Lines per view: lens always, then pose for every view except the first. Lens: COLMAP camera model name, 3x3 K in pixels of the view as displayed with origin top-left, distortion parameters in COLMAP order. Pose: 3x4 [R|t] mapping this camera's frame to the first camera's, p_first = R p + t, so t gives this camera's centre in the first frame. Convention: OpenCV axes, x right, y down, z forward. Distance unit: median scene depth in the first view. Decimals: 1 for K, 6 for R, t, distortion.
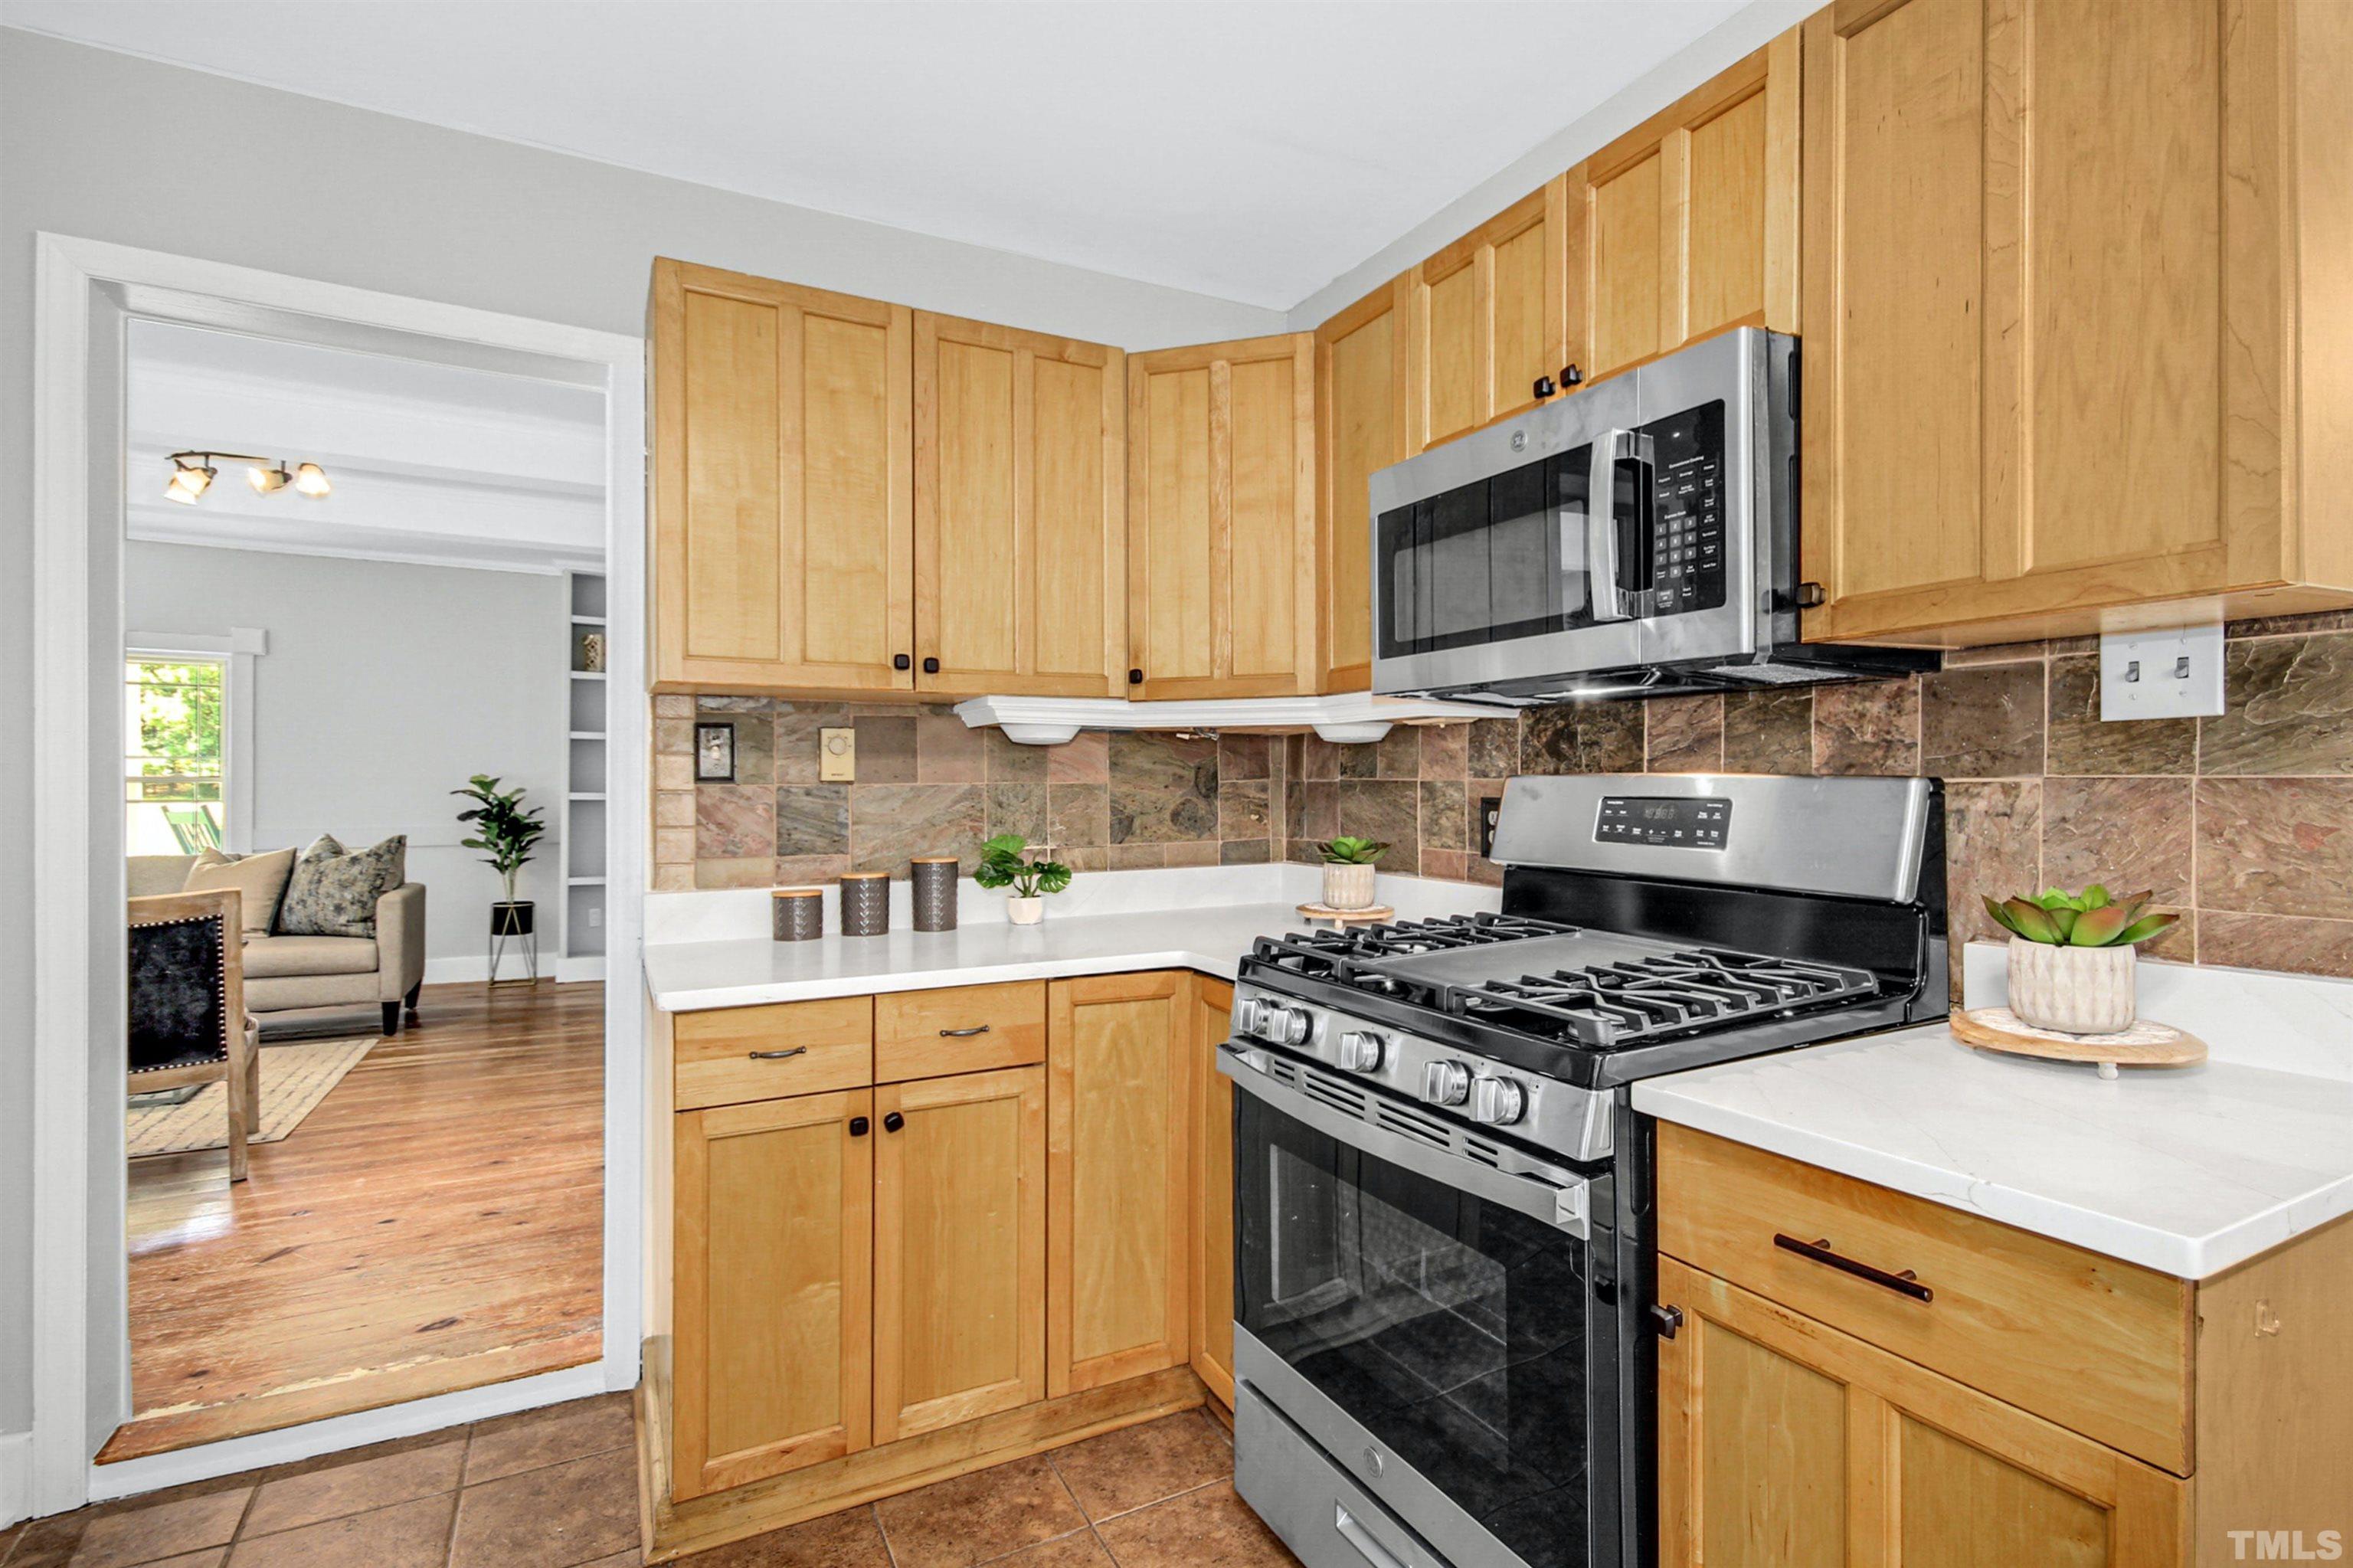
lens RADIAL K [[1102.8, 0, 1182.1], [0, 1102.8, 777.6], [0, 0, 1]] dist [0.000064, -0.001334]
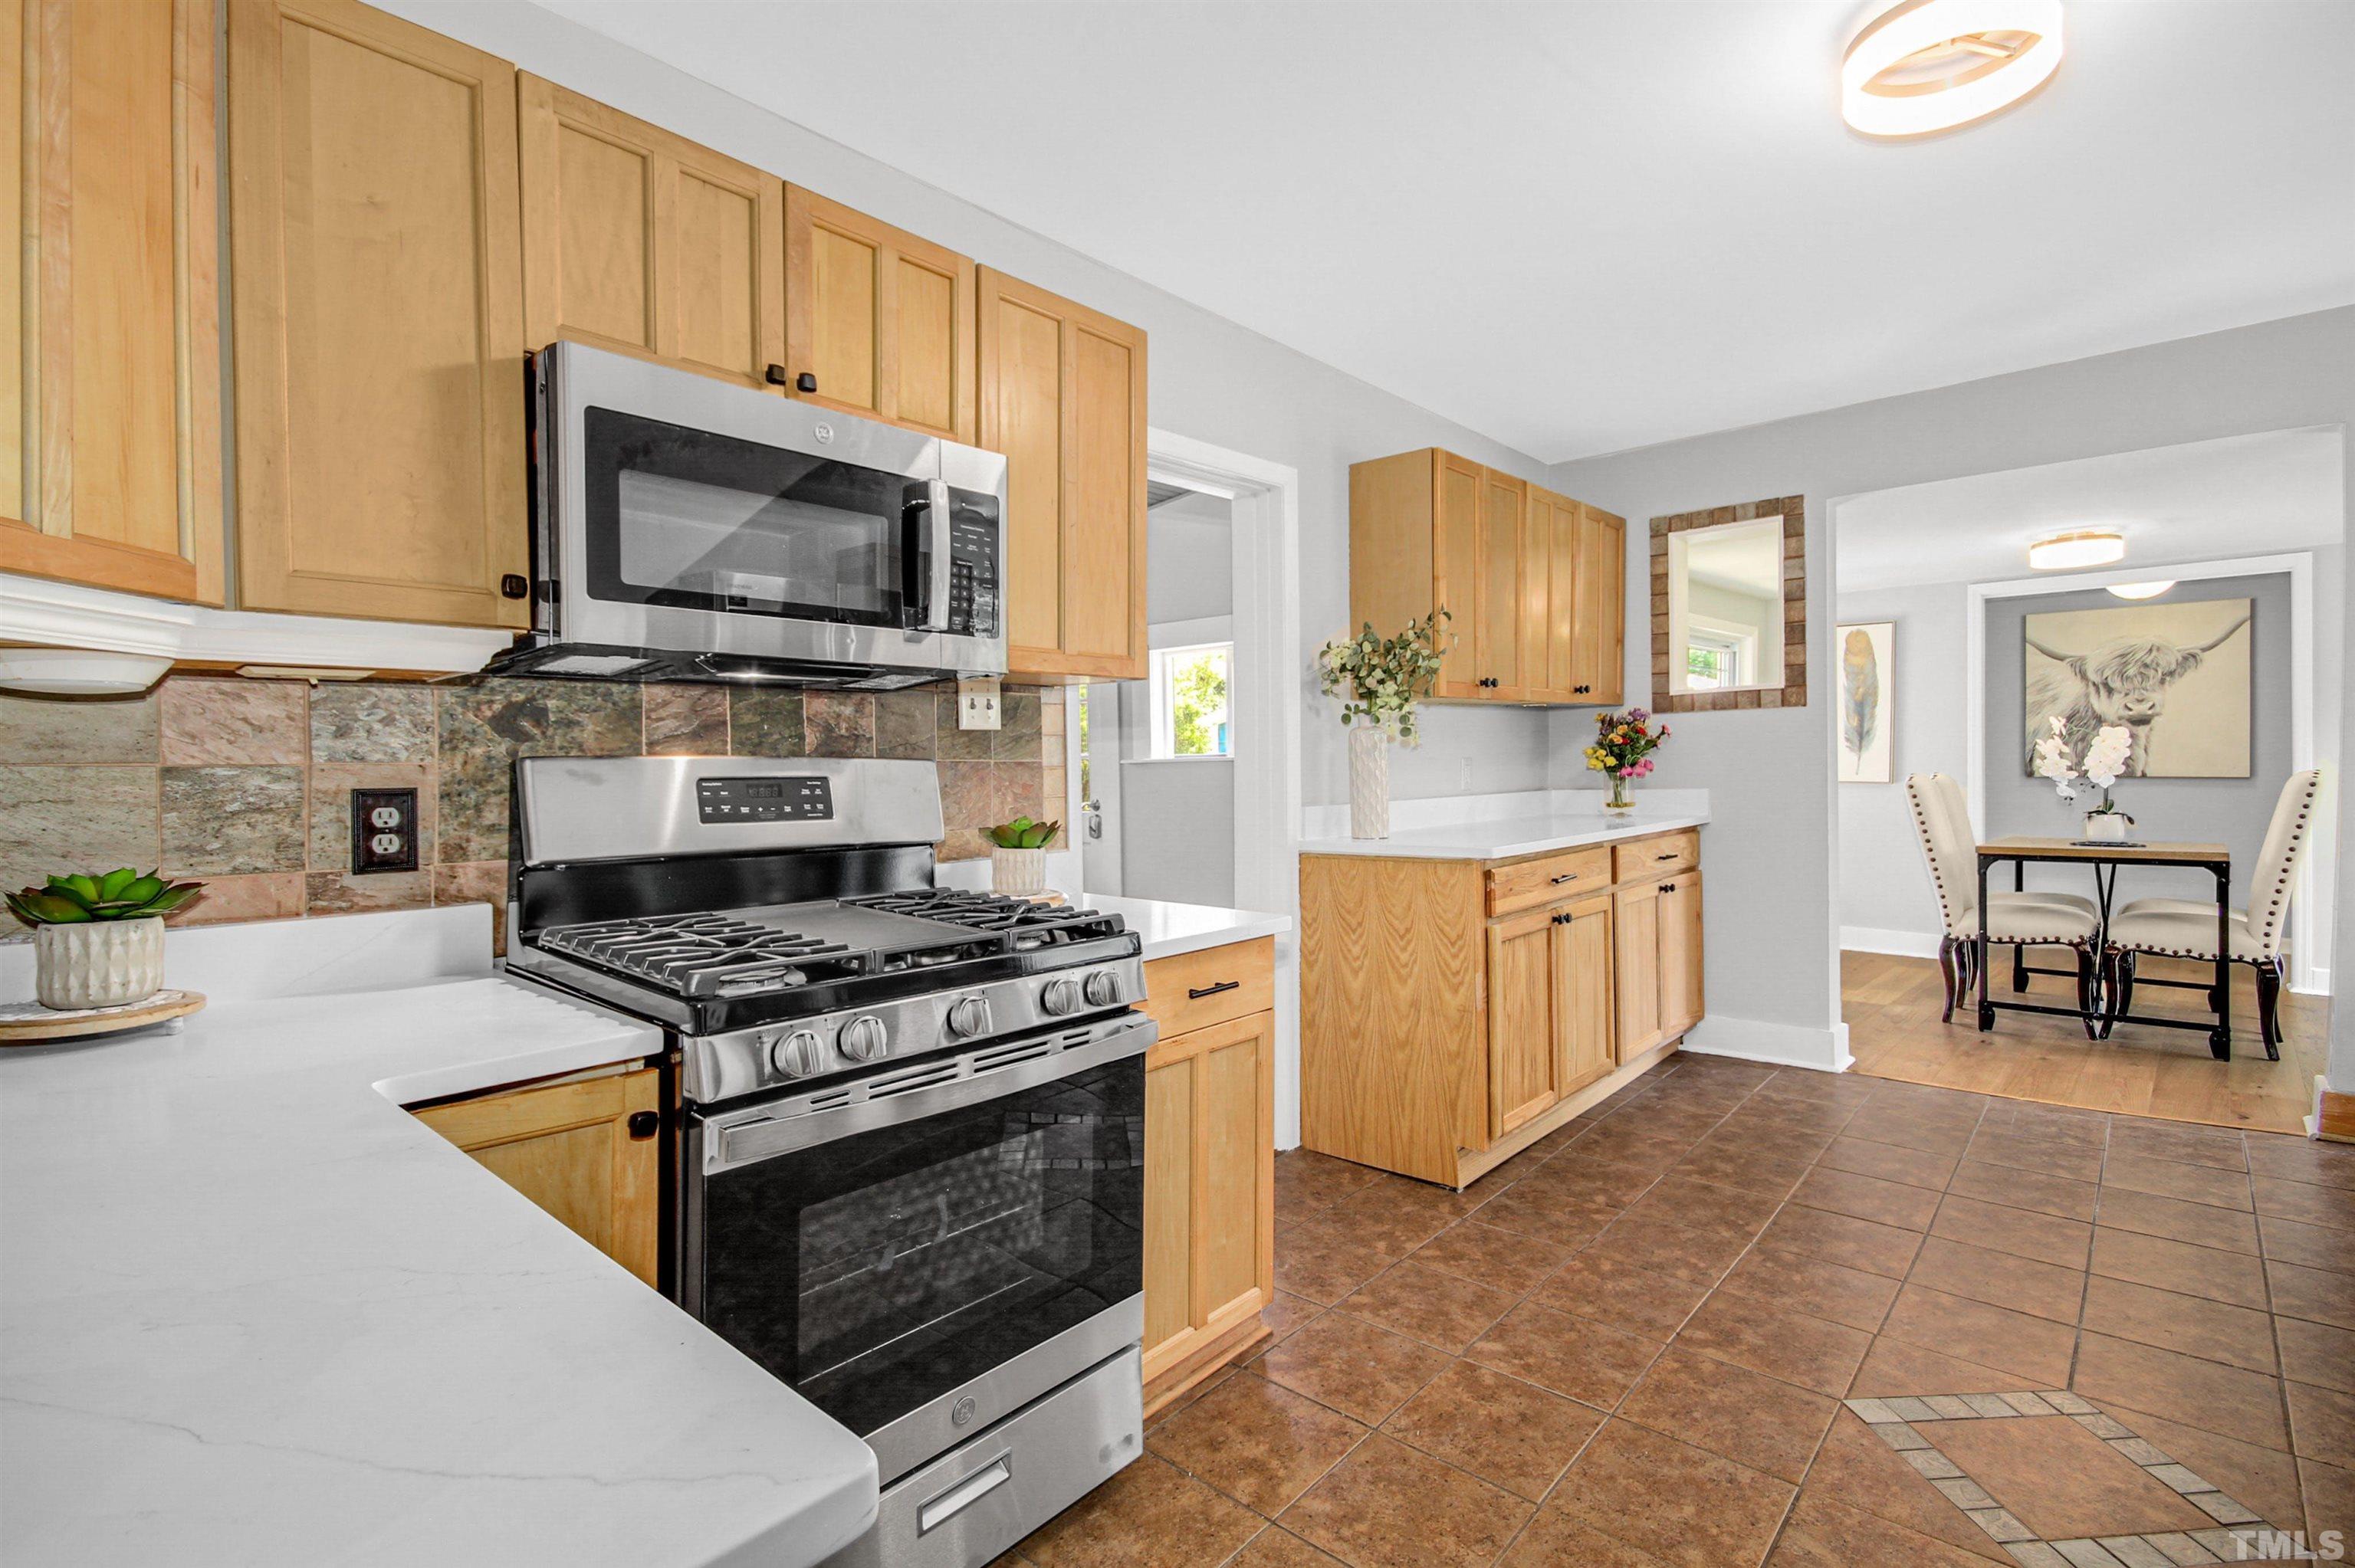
lens RADIAL K [[1103.6, 0, 1192.9], [0, 1103.6, 782.2], [0, 0, 1]] dist [0.000064, -0.001334]
pose [[-0.334065, -0.000732, 0.942550, -0.772610], [0.014355, 0.999880, 0.005864, 0.023012], [-0.942441, 0.015490, -0.334014, 0.999229]]
